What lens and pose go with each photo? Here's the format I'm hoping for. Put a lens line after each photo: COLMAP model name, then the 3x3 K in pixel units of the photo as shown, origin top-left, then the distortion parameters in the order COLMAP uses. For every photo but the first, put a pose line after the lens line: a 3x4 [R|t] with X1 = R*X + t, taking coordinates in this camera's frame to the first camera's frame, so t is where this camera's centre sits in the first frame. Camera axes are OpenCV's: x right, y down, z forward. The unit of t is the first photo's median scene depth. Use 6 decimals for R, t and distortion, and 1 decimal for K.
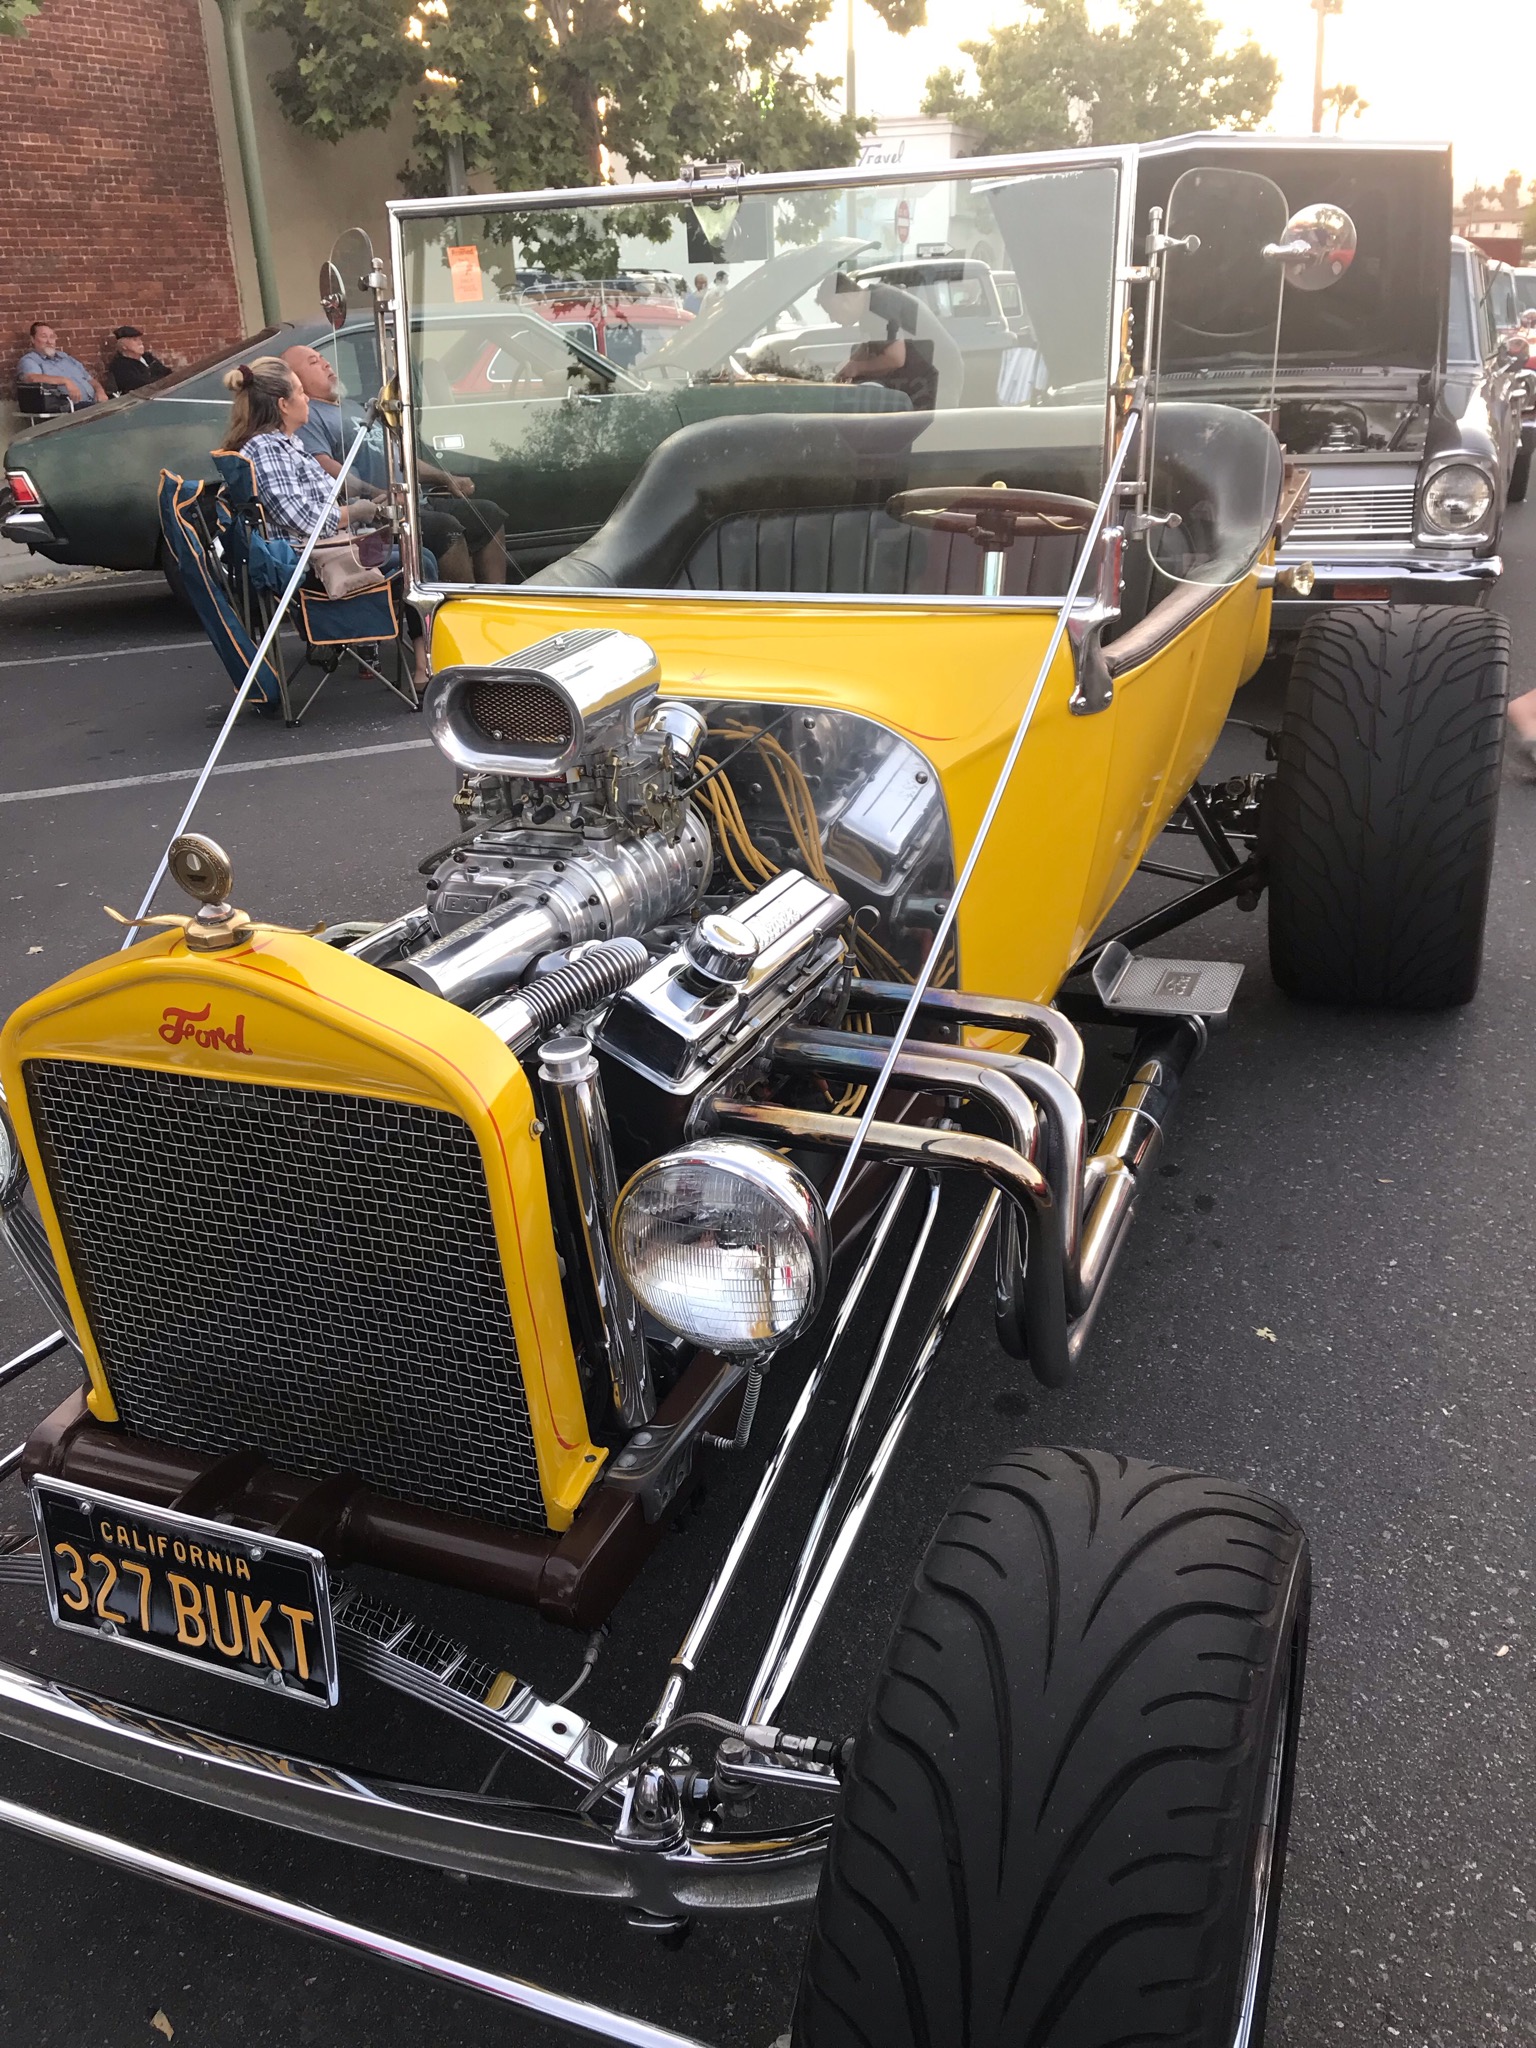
lens RADIAL K [[1676.1, 0, 768.0], [0, 1676.1, 1024.0], [0, 0, 1]] dist [0.008401, 0.005284]
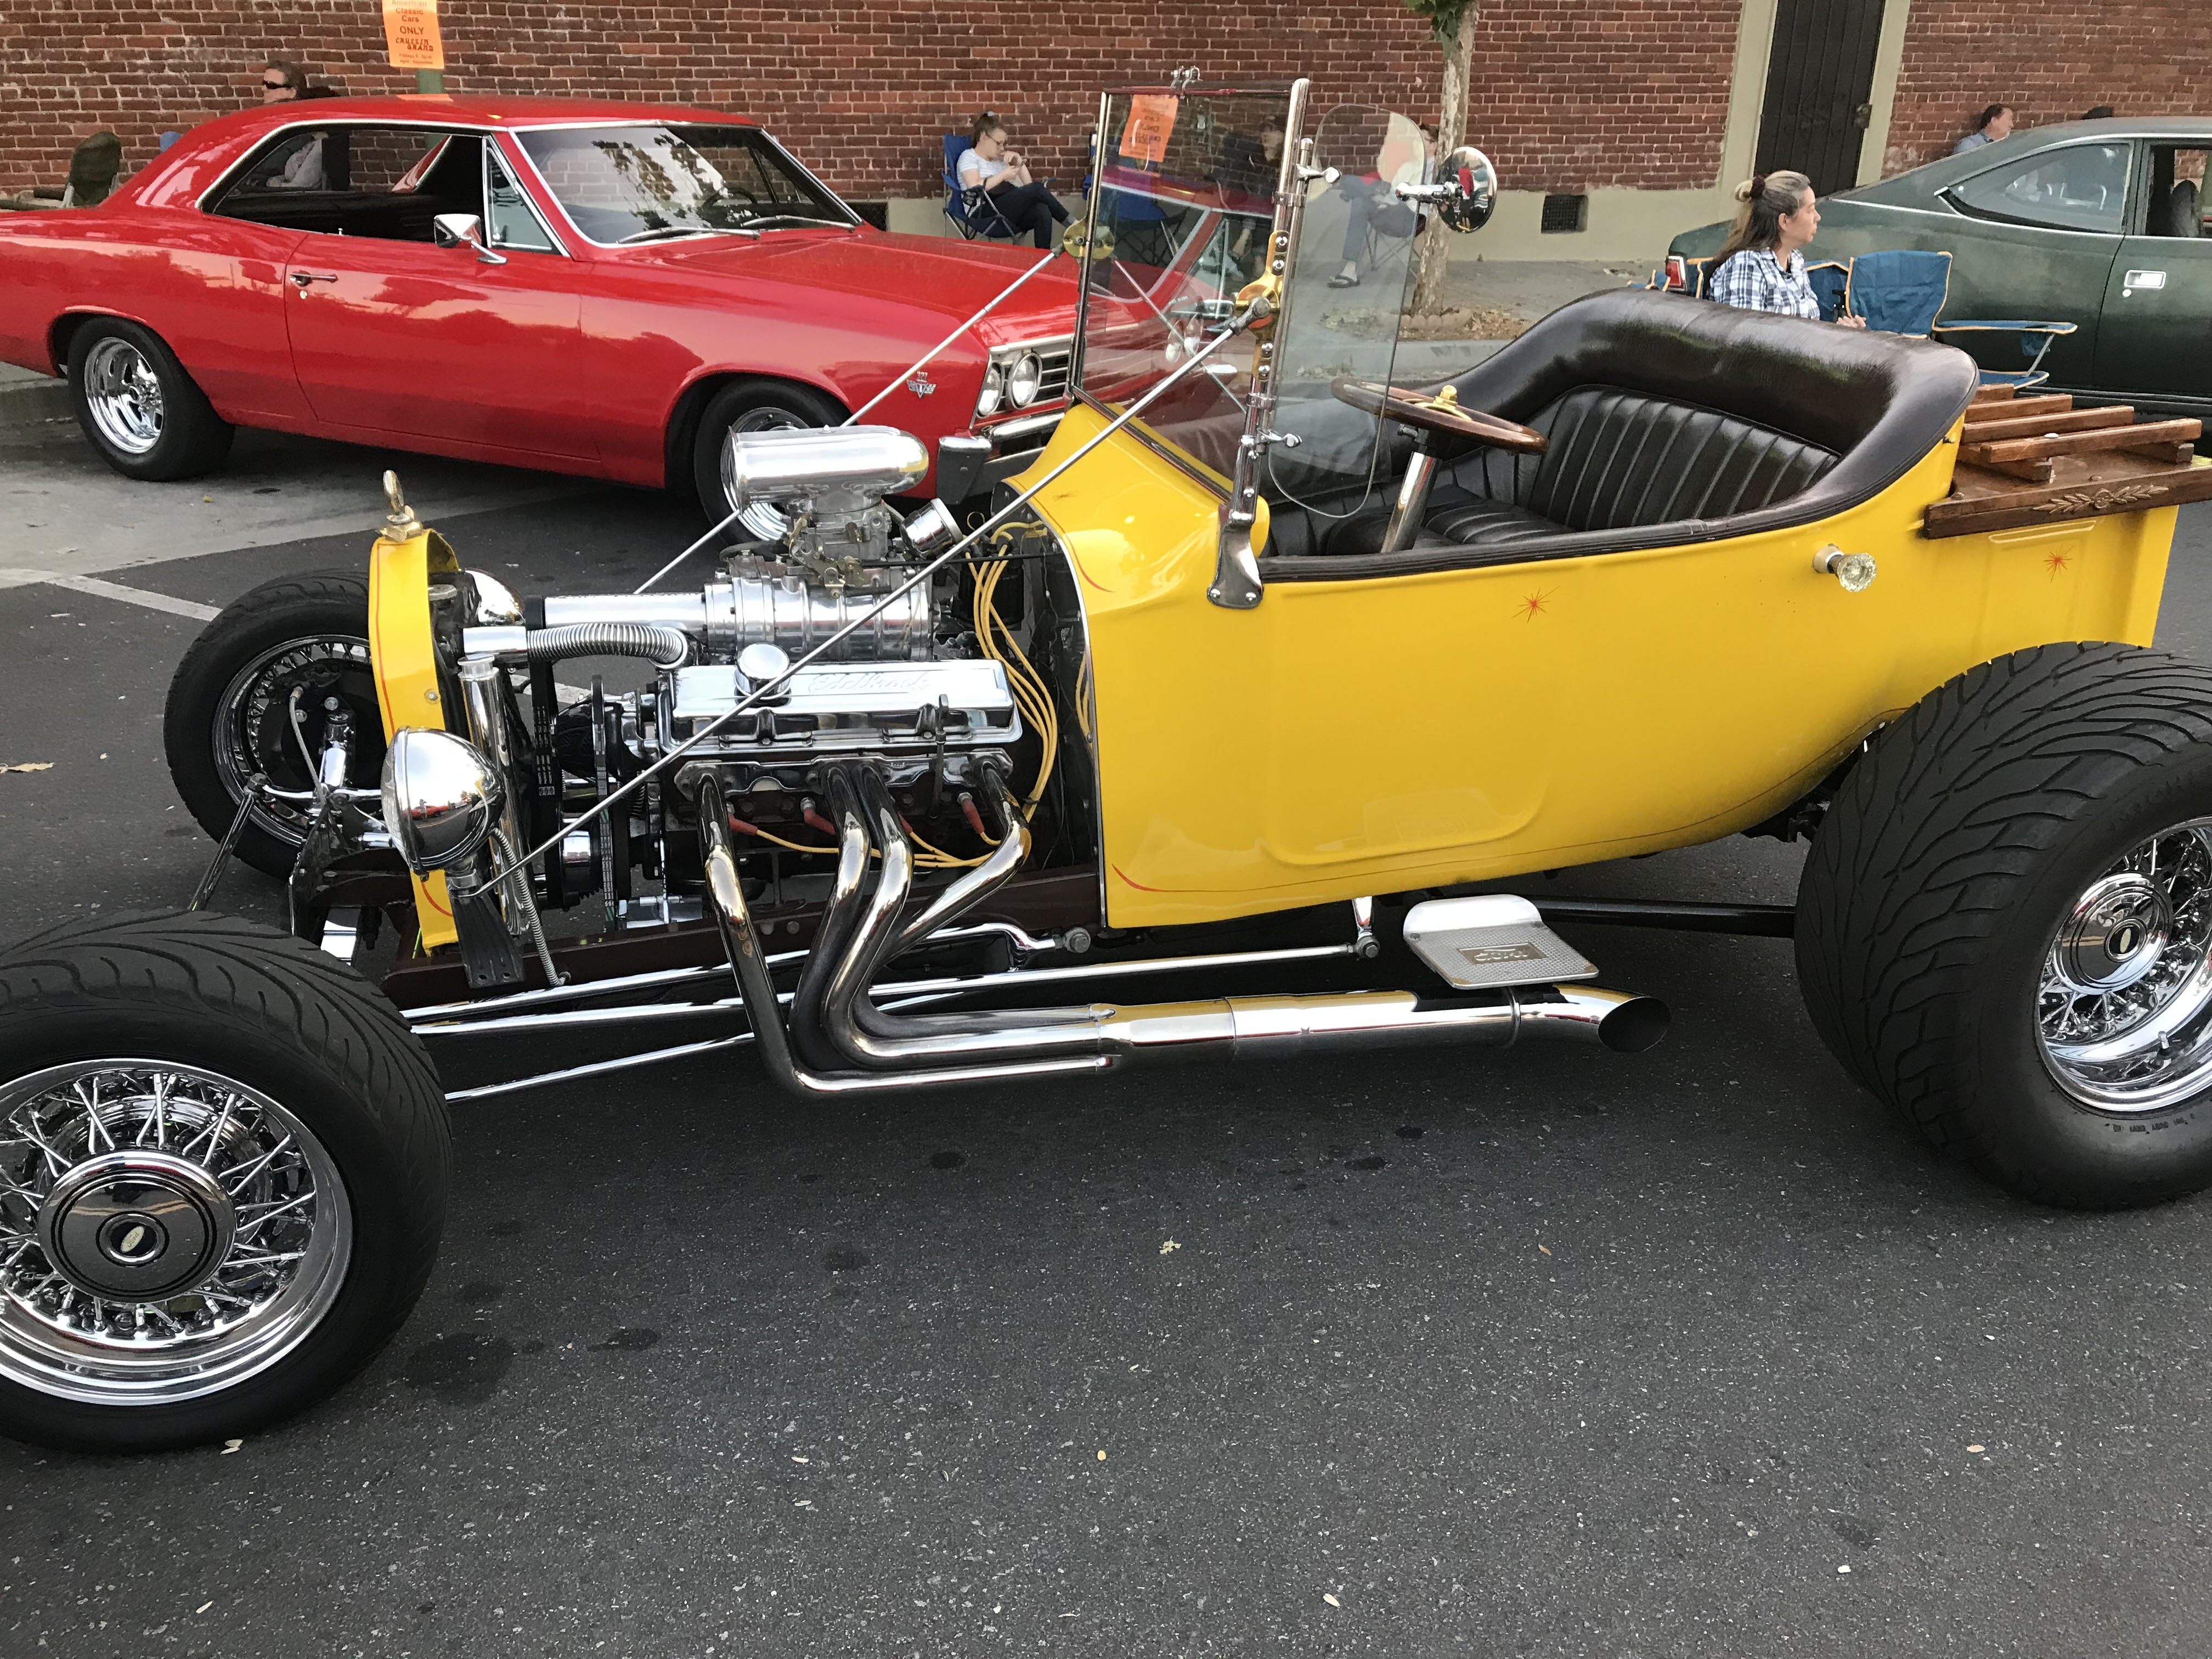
lens RADIAL K [[1841.2, 0, 1103.2], [0, 1841.2, 758.7], [0, 0, 1]] dist [0.130987, -0.200409]
pose [[0.578769, 0.313881, -0.752665, 0.174220], [-0.347594, 0.929871, 0.120494, -0.035136], [0.737702, 0.191884, 0.647284, 0.035386]]
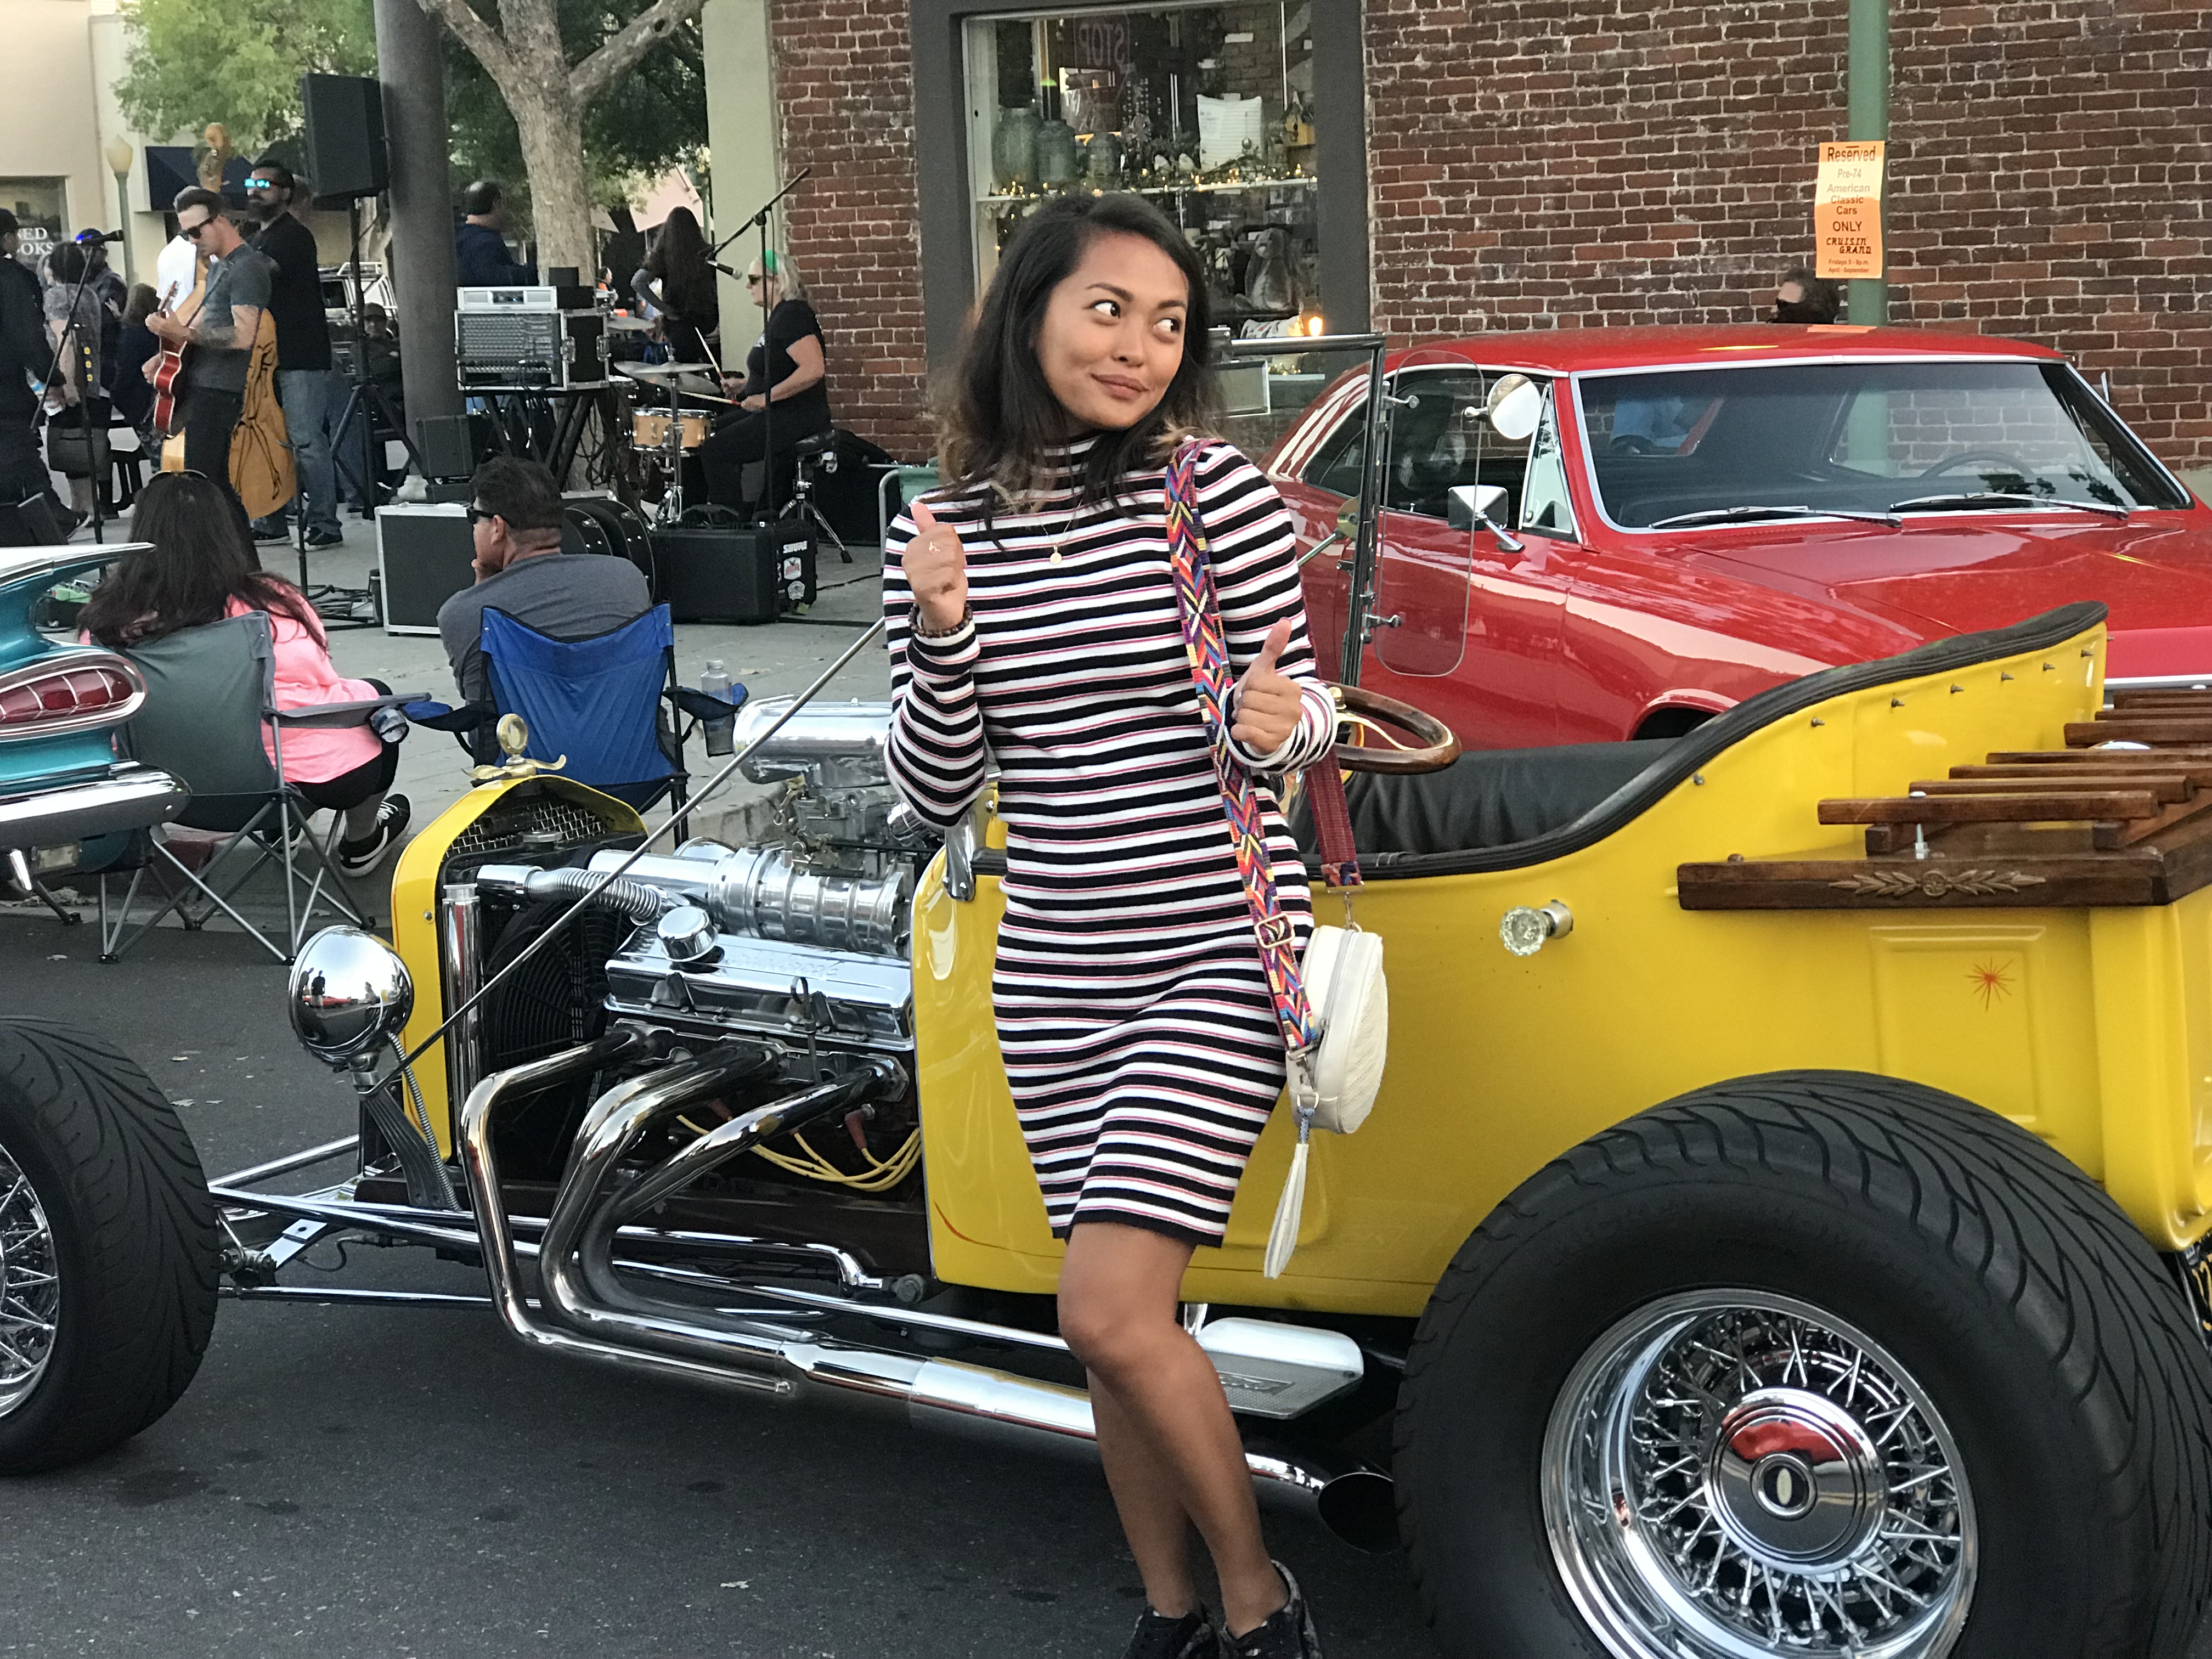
lens RADIAL K [[3616.7, 0, 1106.0], [0, 3616.7, 829.5], [0, 0, 1]] dist [0.121503, -0.243581]
pose [[-0.168685, 0.184123, -0.968320, 0.356539], [-0.354455, 0.905347, 0.233896, -0.121581], [0.919732, 0.382681, -0.087455, 0.207691]]
